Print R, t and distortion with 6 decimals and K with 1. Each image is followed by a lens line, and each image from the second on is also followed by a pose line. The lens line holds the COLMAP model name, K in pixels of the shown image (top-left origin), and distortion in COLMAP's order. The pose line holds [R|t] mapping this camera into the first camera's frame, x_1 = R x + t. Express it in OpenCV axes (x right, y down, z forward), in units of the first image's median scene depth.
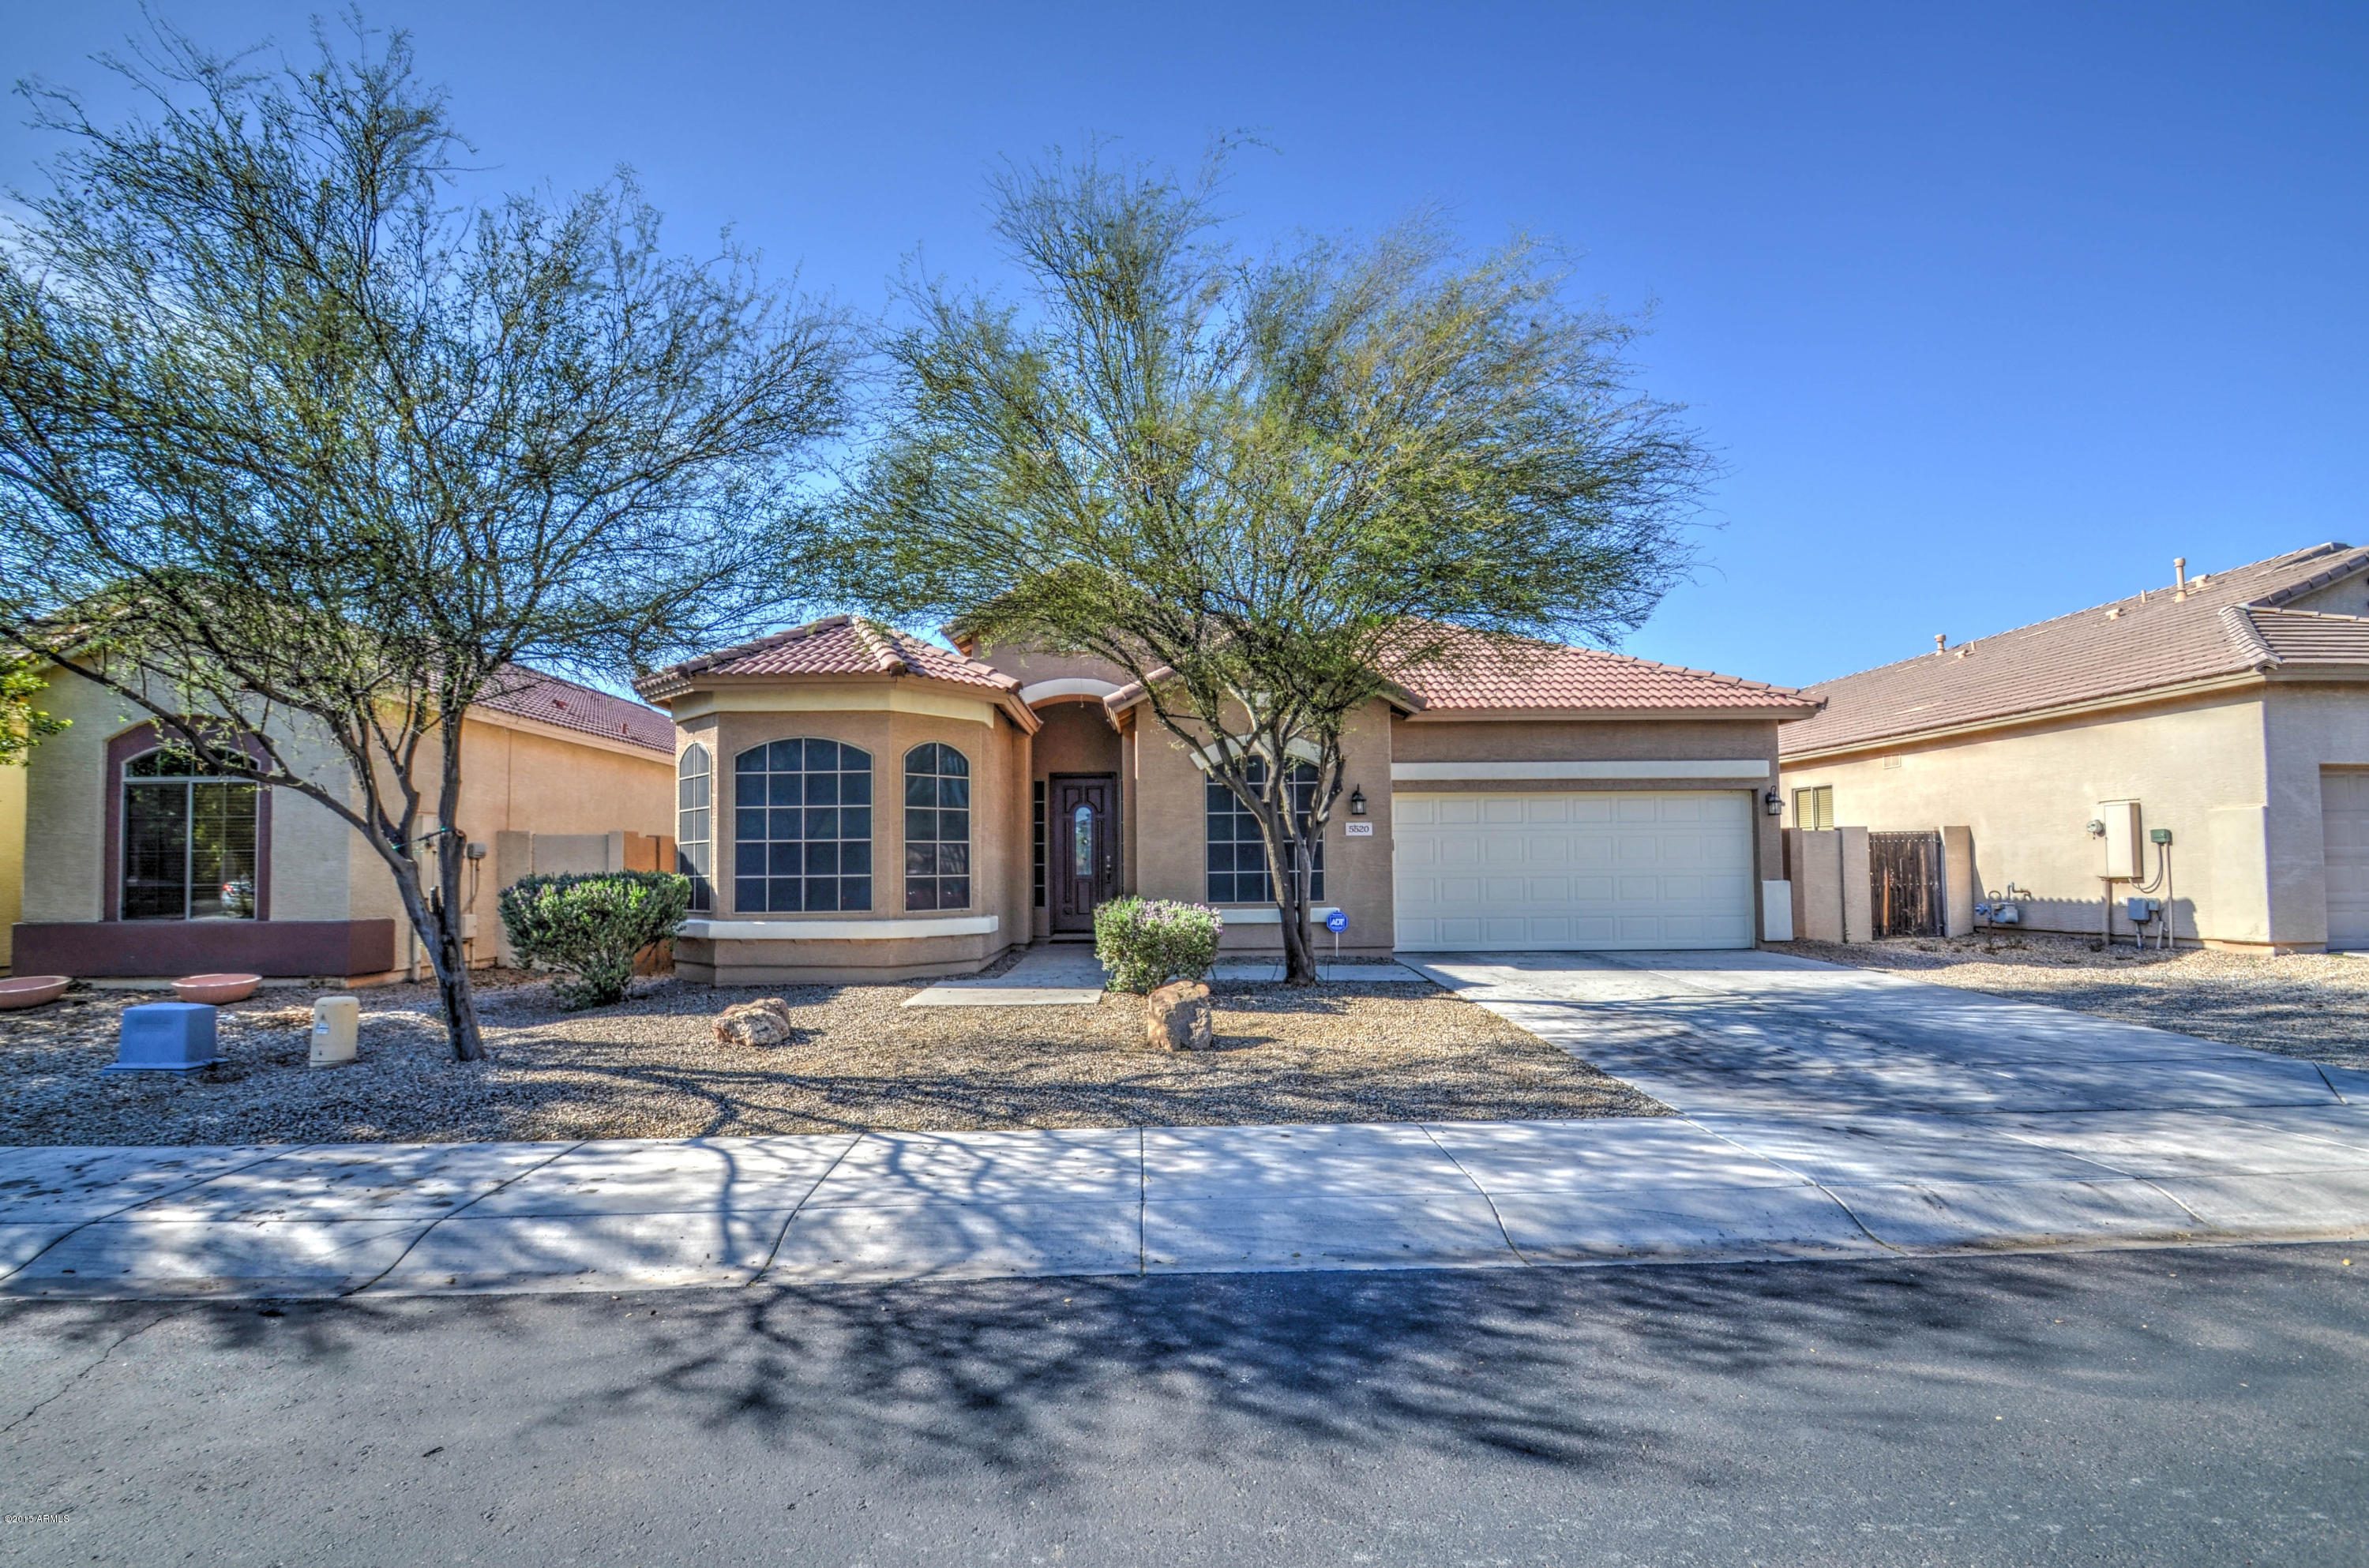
lens RADIAL K [[1035.3, 0, 1179.6], [0, 1035.3, 840.6], [0, 0, 1]] dist [-0.001795, -0.000284]
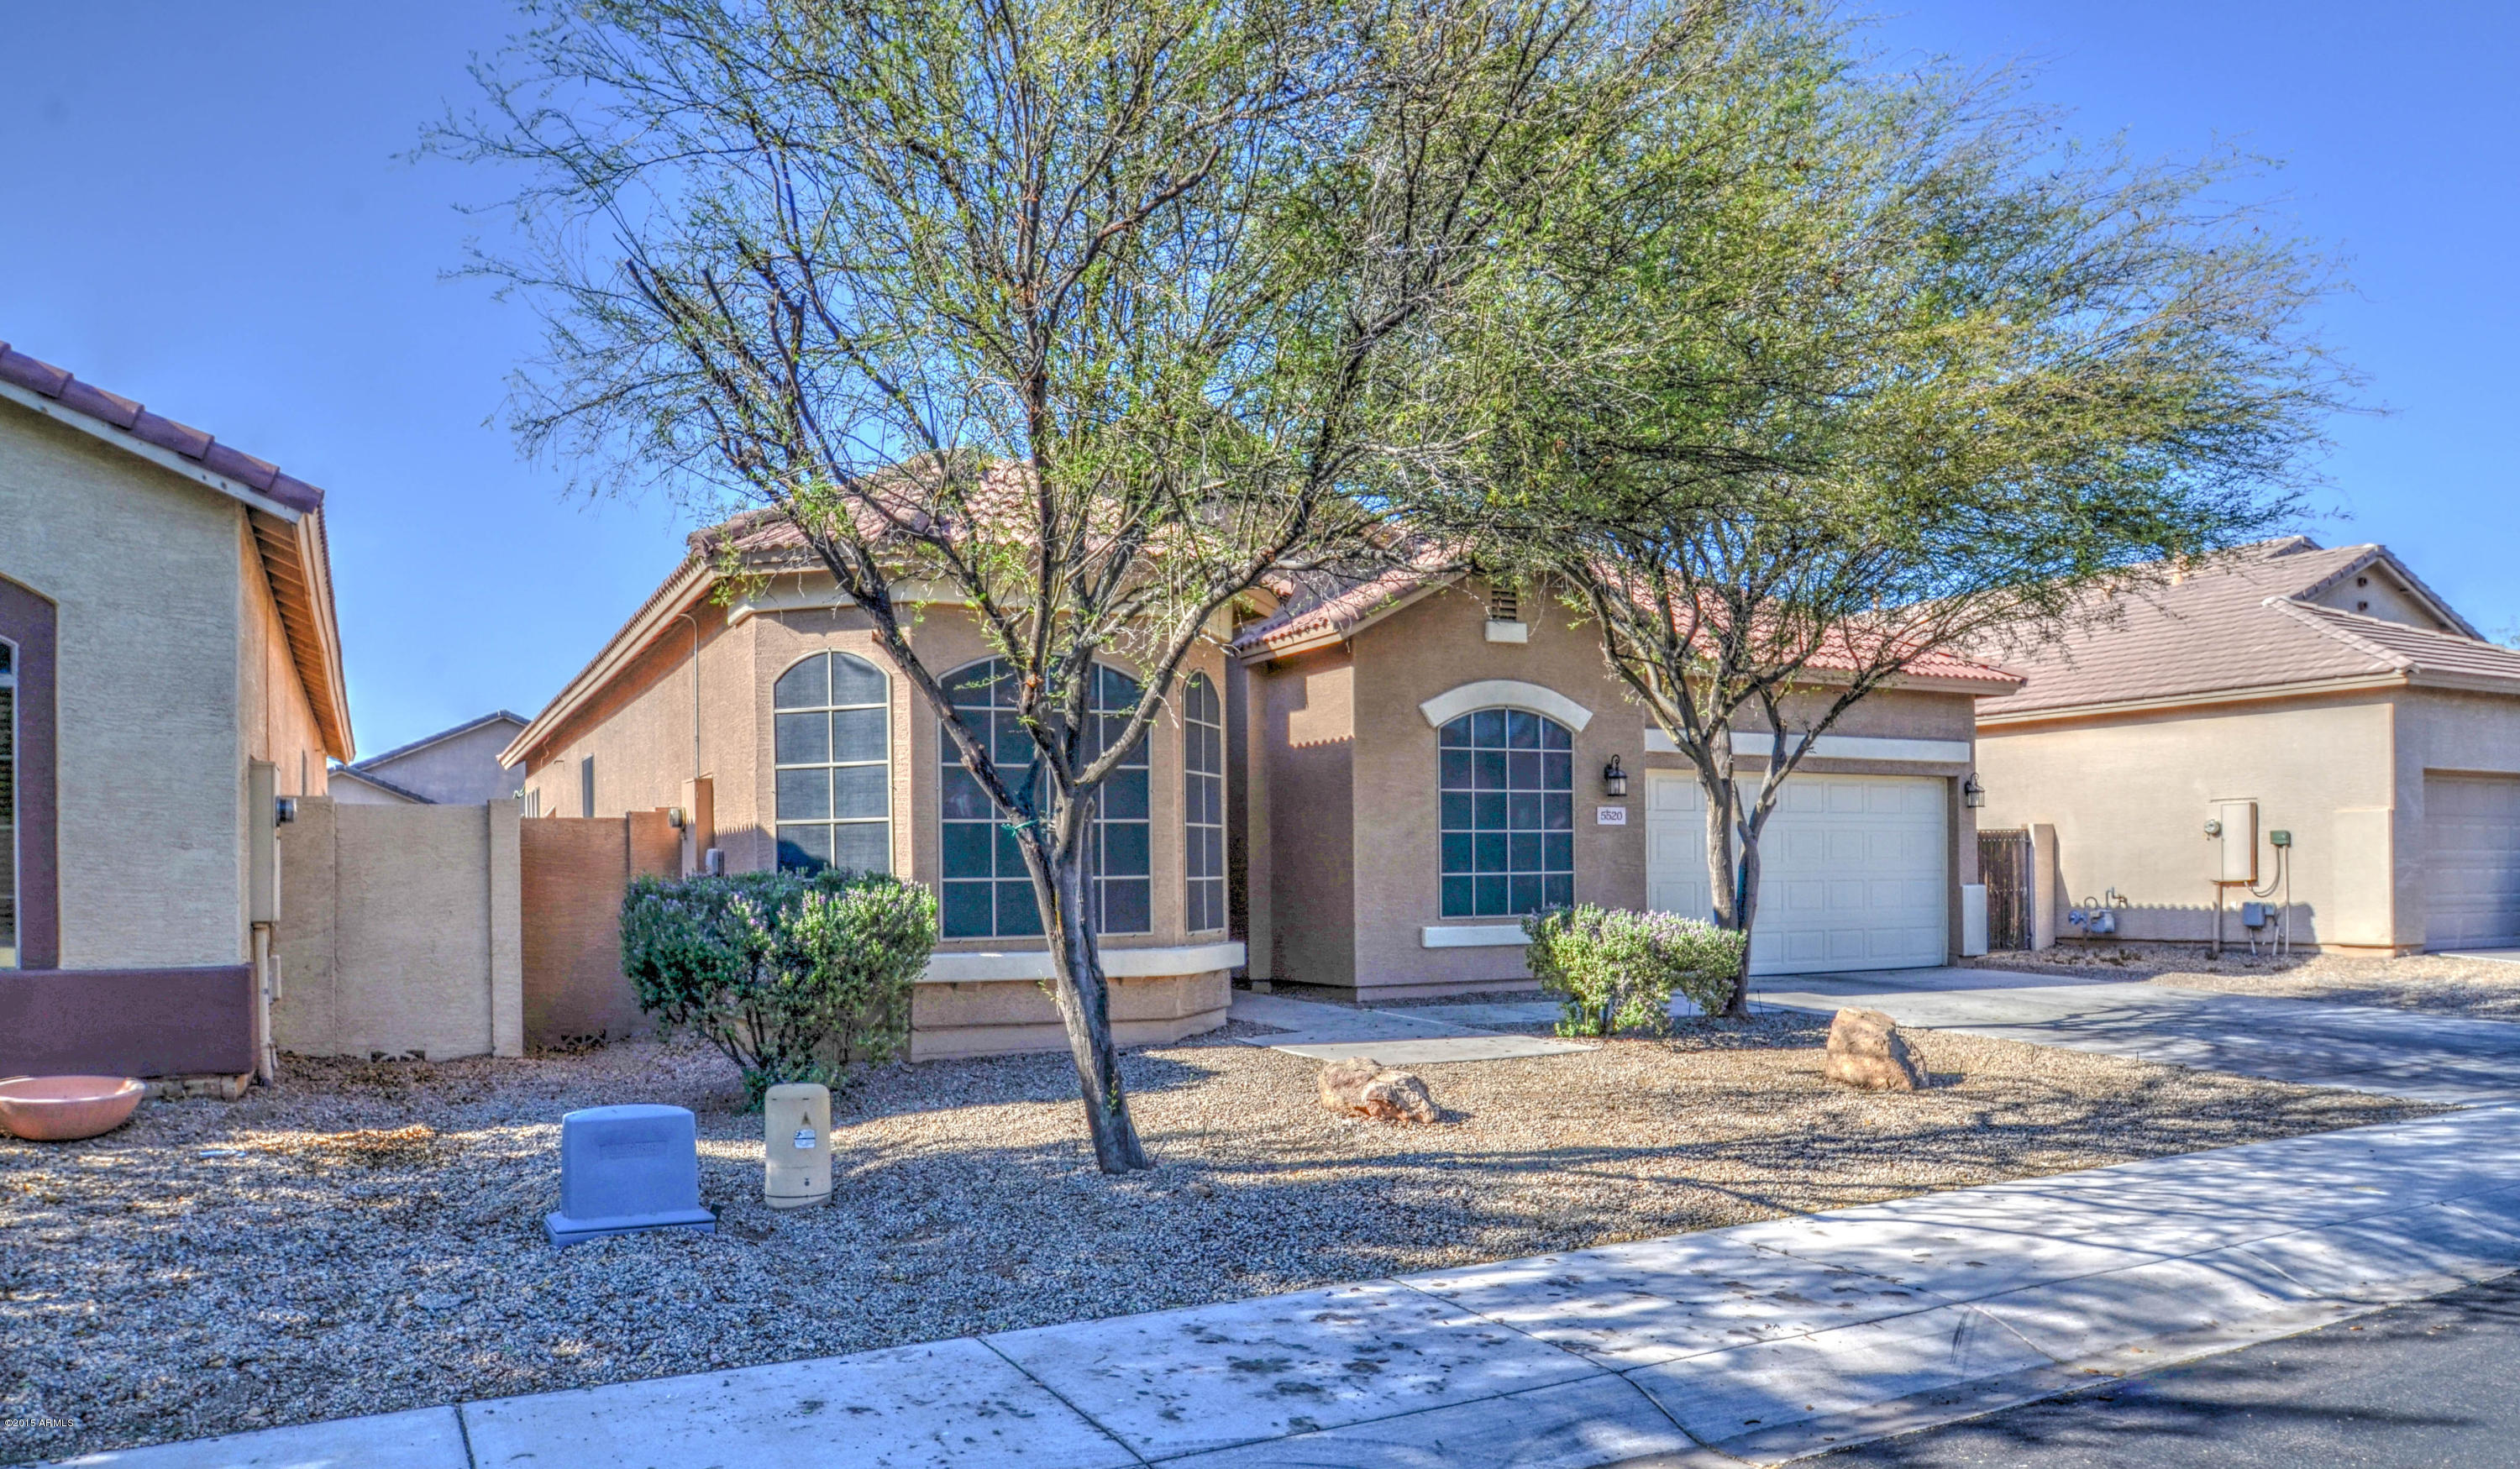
lens RADIAL K [[1692.2, 0, 1258.7], [0, 1692.2, 891.4], [0, 0, 1]] dist [0.001548, 0.001170]
pose [[0.890188, -0.003040, 0.455582, -0.637637], [-0.014283, 0.999300, 0.034578, 0.004792], [-0.455369, -0.037288, 0.889522, 0.035060]]
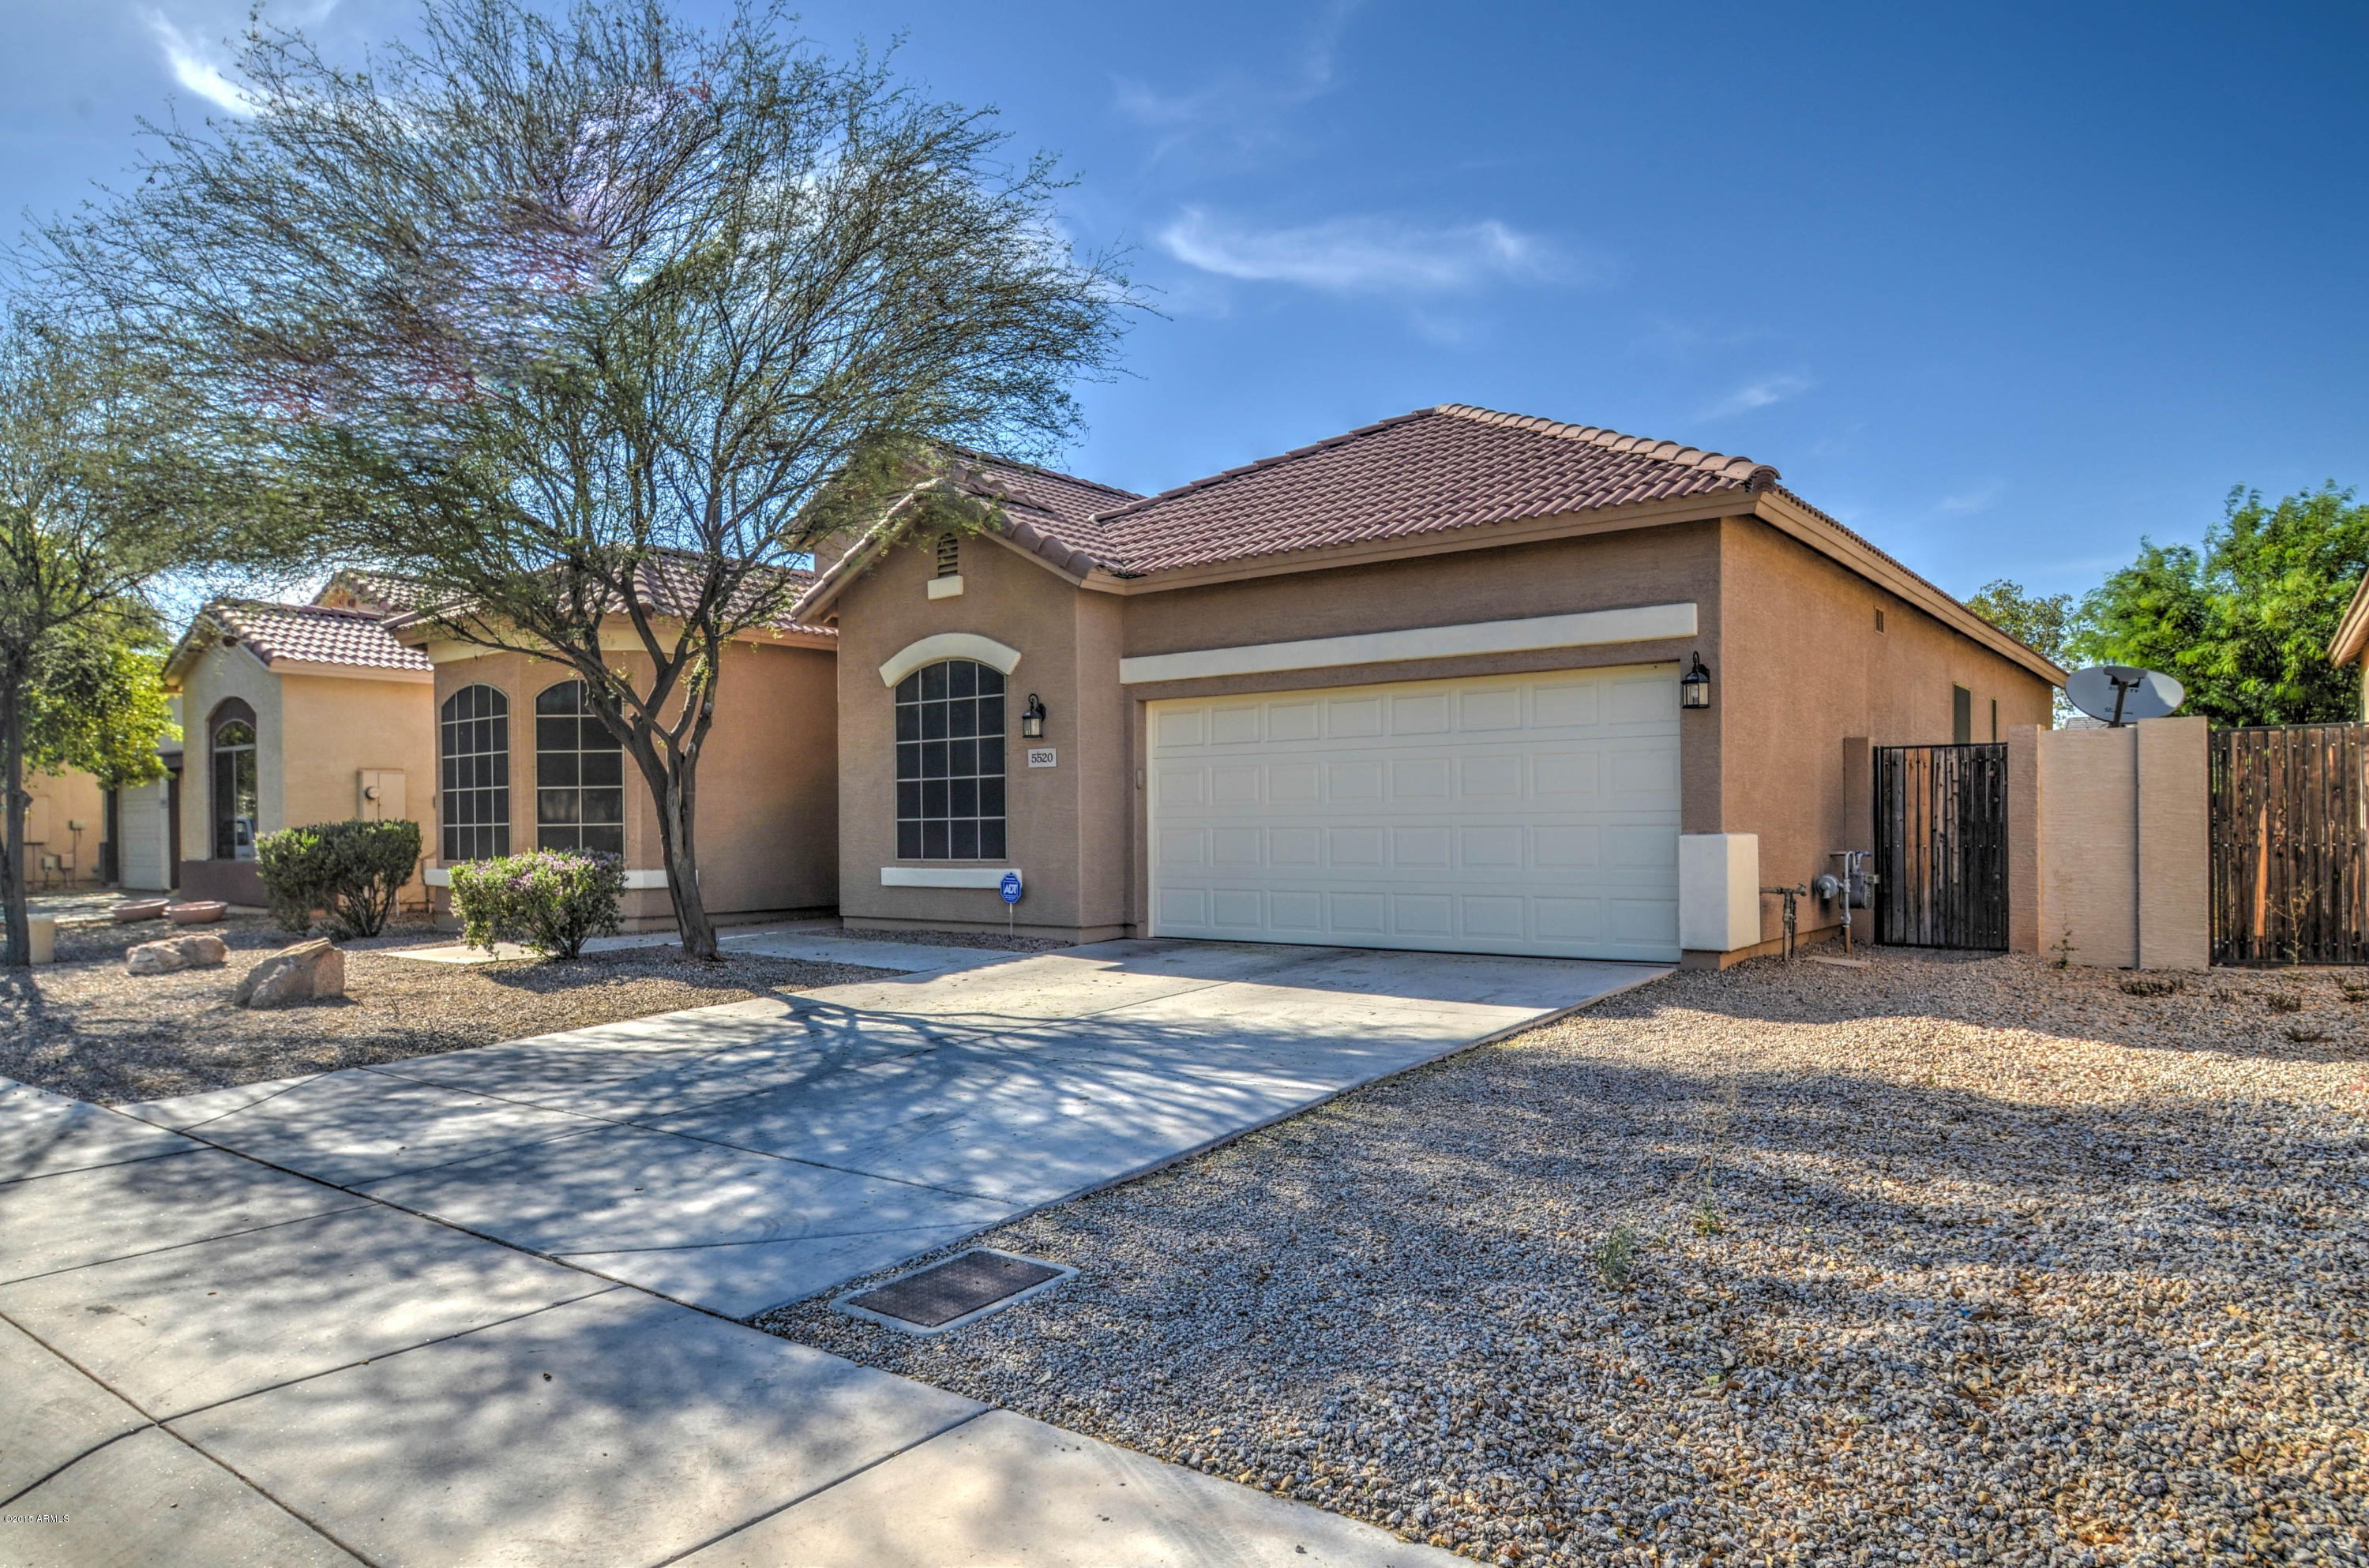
lens RADIAL K [[1425.8, 0, 1184.5], [0, 1425.8, 784.0], [0, 0, 1]] dist [-0.000375, -0.000074]
pose [[0.791797, -0.014592, -0.610610, 0.887033], [0.025548, 0.999631, 0.009241, -0.000152], [0.610250, -0.022917, 0.791877, 0.305723]]
